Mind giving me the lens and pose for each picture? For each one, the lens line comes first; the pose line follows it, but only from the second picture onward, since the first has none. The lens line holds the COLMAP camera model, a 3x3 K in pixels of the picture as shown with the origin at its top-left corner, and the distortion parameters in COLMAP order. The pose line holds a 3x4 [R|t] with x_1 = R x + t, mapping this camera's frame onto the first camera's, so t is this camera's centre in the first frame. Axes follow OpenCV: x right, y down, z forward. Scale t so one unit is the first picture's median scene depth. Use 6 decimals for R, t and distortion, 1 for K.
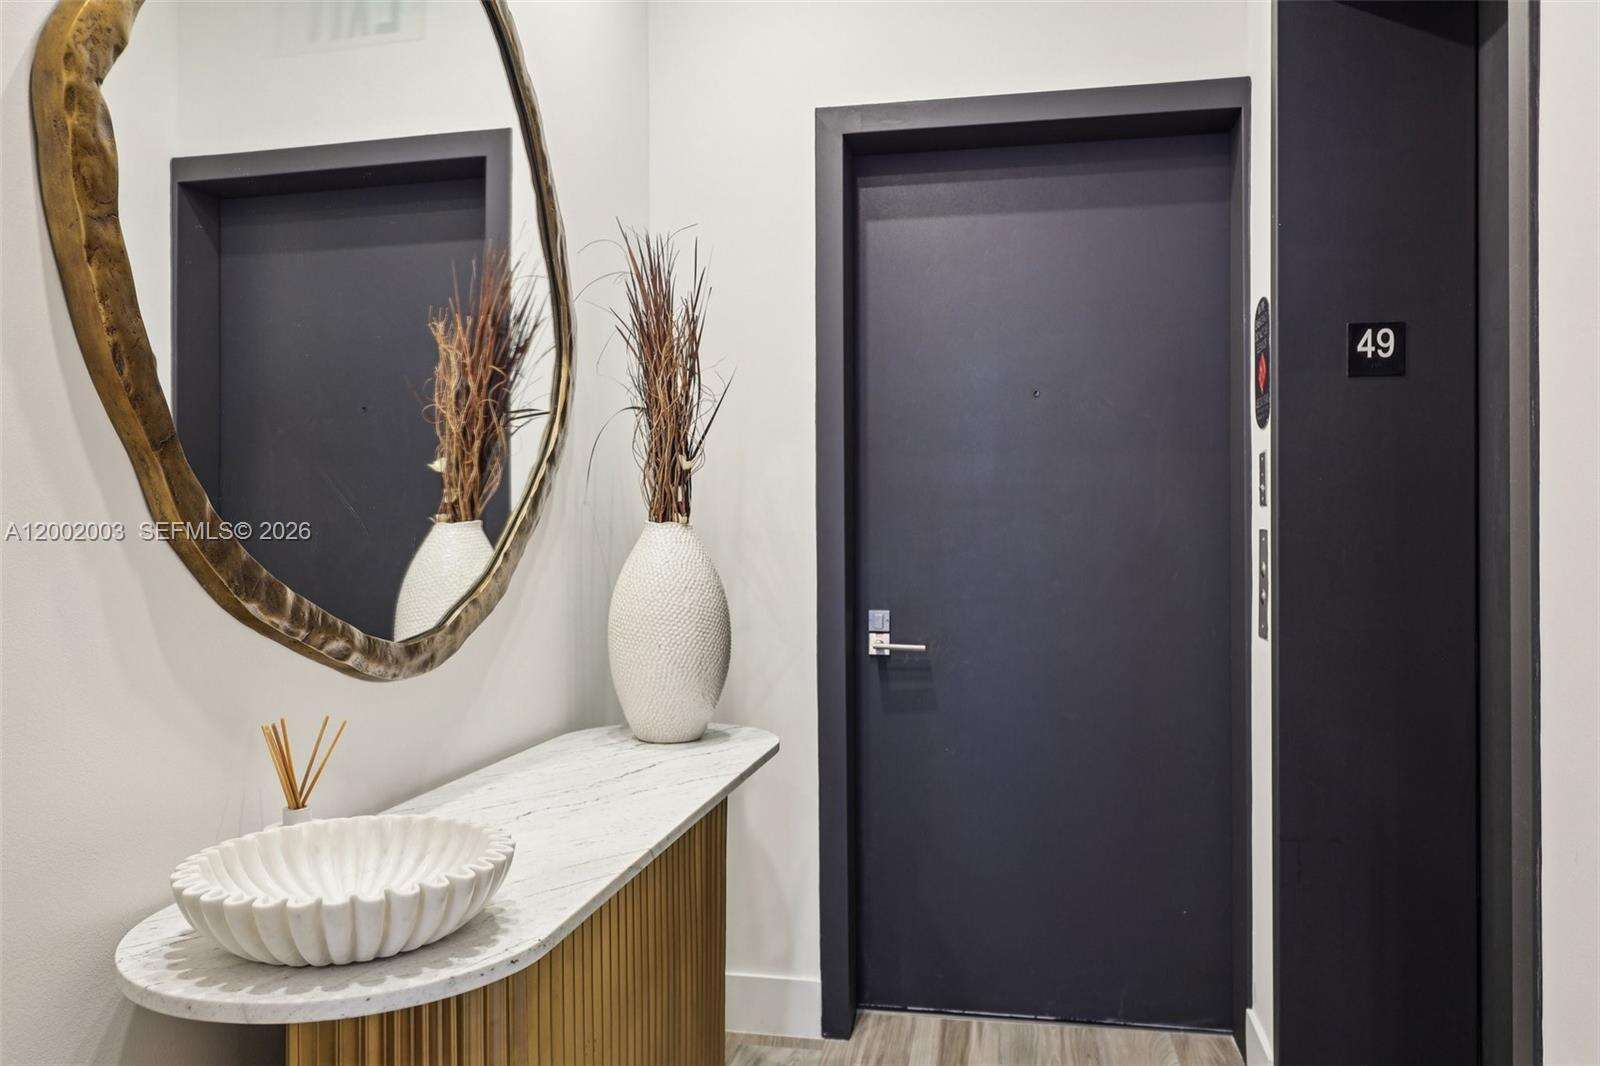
lens RADIAL K [[1157.9, 0, 800.0], [0, 1157.9, 533.0], [0, 0, 1]] dist [-0.002604, -0.000766]
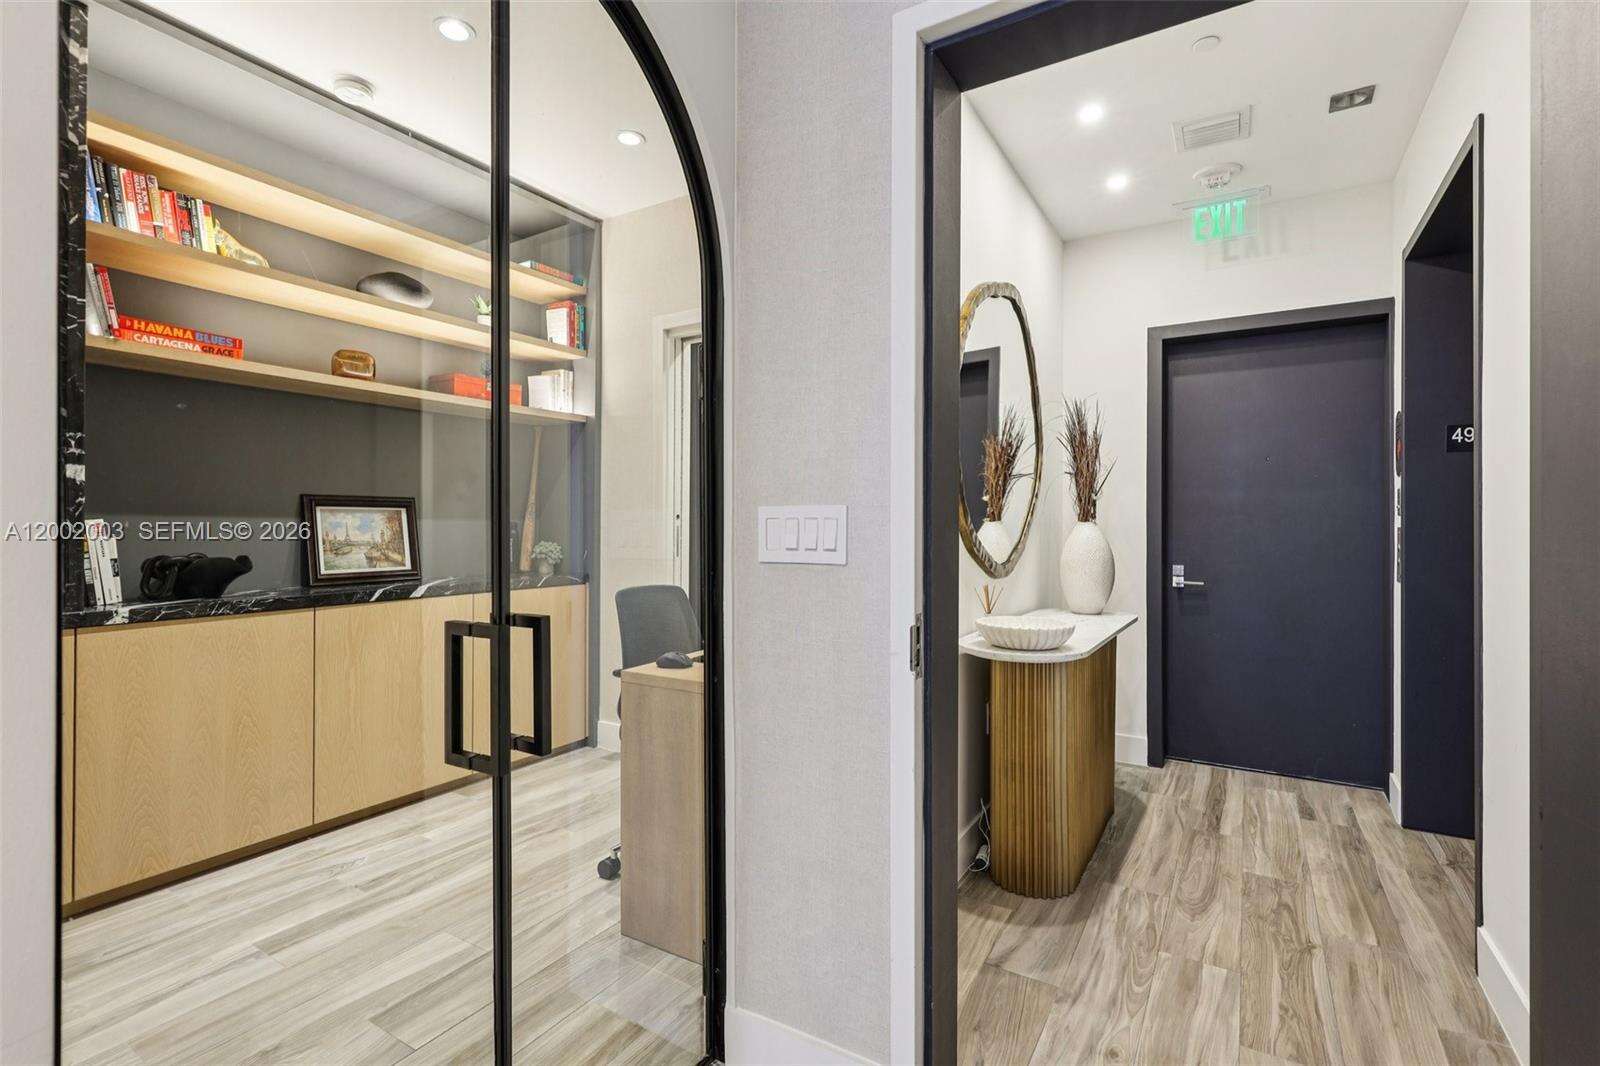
lens RADIAL K [[743.3, 0, 799.9], [0, 743.3, 519.4], [0, 0, 1]] dist [-0.000972, -0.000079]
pose [[0.933378, 0.007072, -0.358824, -0.096185], [-0.010208, 0.999924, -0.006846, 0.001653], [0.358749, 0.010053, 0.933380, -0.531661]]
